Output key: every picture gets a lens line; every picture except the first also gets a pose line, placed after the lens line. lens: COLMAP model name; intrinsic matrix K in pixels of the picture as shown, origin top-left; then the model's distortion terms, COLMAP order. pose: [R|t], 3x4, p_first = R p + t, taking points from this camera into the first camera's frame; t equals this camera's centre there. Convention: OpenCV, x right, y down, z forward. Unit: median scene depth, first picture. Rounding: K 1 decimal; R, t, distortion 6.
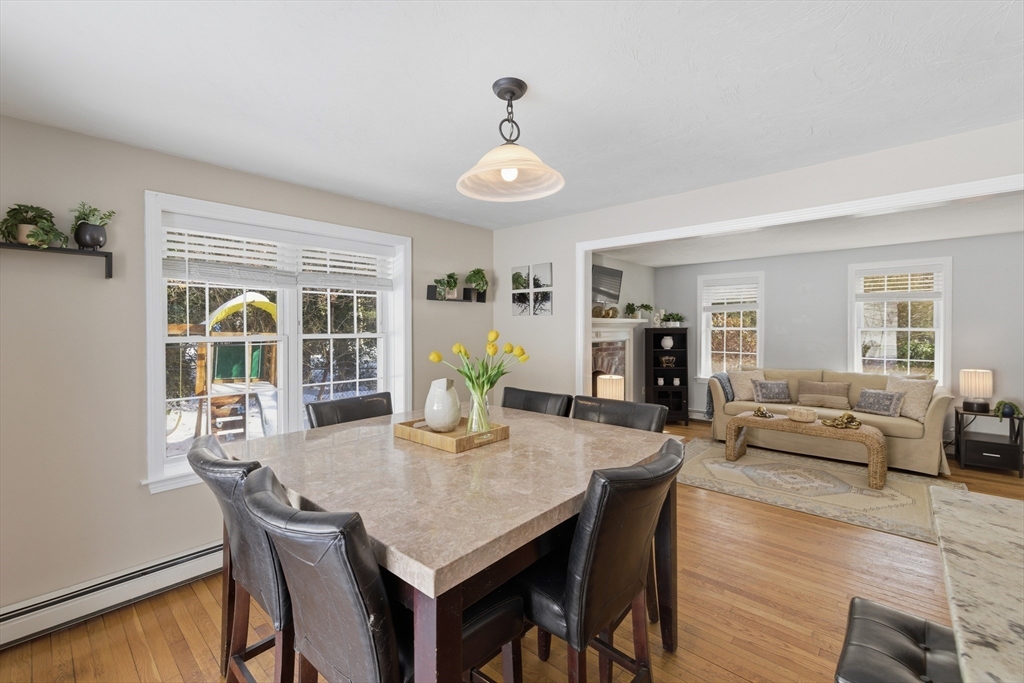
lens RADIAL K [[443.8, 0, 512.2], [0, 443.8, 331.2], [0, 0, 1]] dist [0.017375, 0.000224]
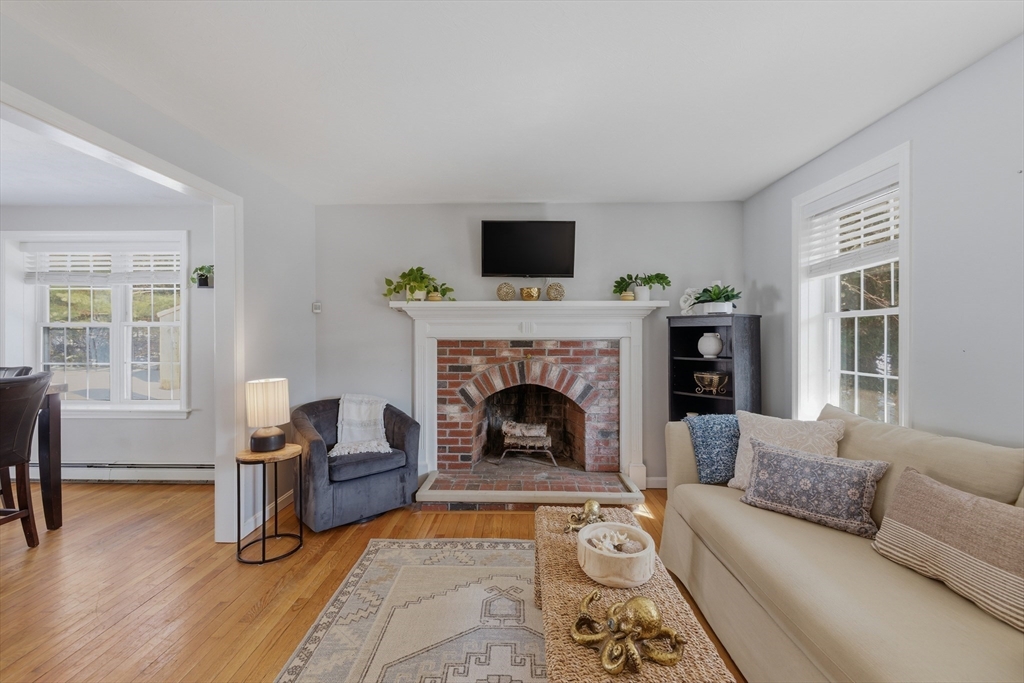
lens RADIAL K [[442.0, 0, 510.4], [0, 442.0, 336.1], [0, 0, 1]] dist [0.002494, -0.000271]
pose [[0.640872, 0.002791, -0.767643, 0.861503], [-0.009996, 0.999939, -0.004709, 0.030010], [0.767583, 0.010692, 0.640861, 0.744776]]
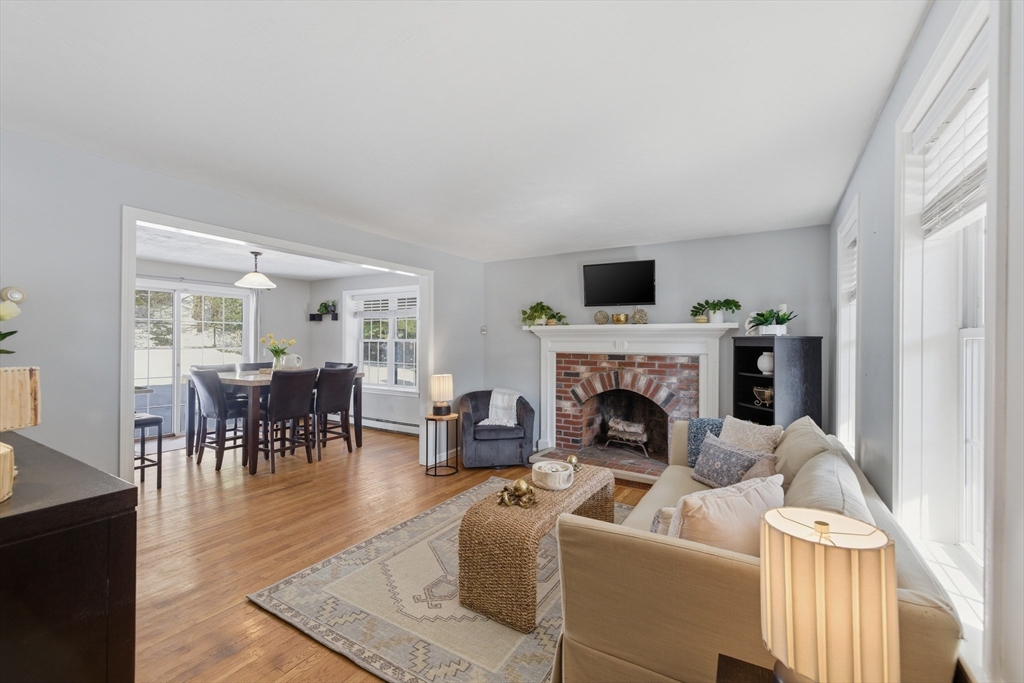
lens RADIAL K [[436.2, 0, 497.6], [0, 436.2, 343.6], [0, 0, 1]] dist [0.010022, -0.000320]
pose [[0.150922, 0.004430, -0.988536, 1.232025], [-0.020114, 0.999797, 0.001409, 0.011414], [0.988341, 0.019671, 0.150981, 0.849973]]
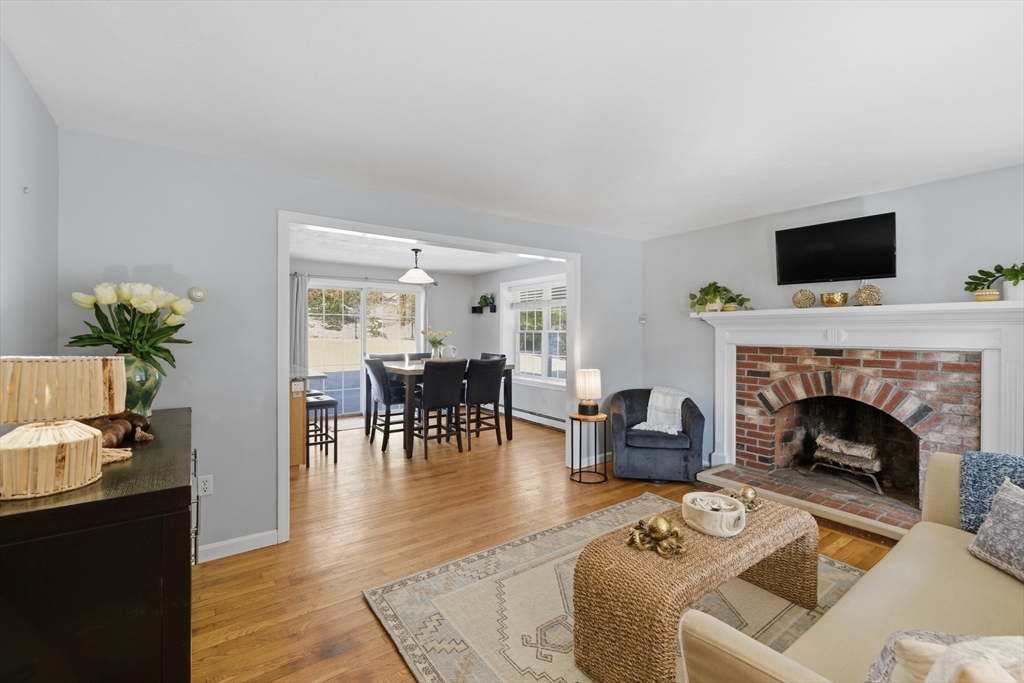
lens RADIAL K [[435.8, 0, 497.3], [0, 435.8, 338.3], [0, 0, 1]] dist [0.006663, -0.000385]
pose [[-0.241593, 0.011308, -0.970312, 1.128466], [-0.015389, 0.999762, 0.015483, 0.012347], [0.970256, 0.018672, -0.241362, 0.910527]]
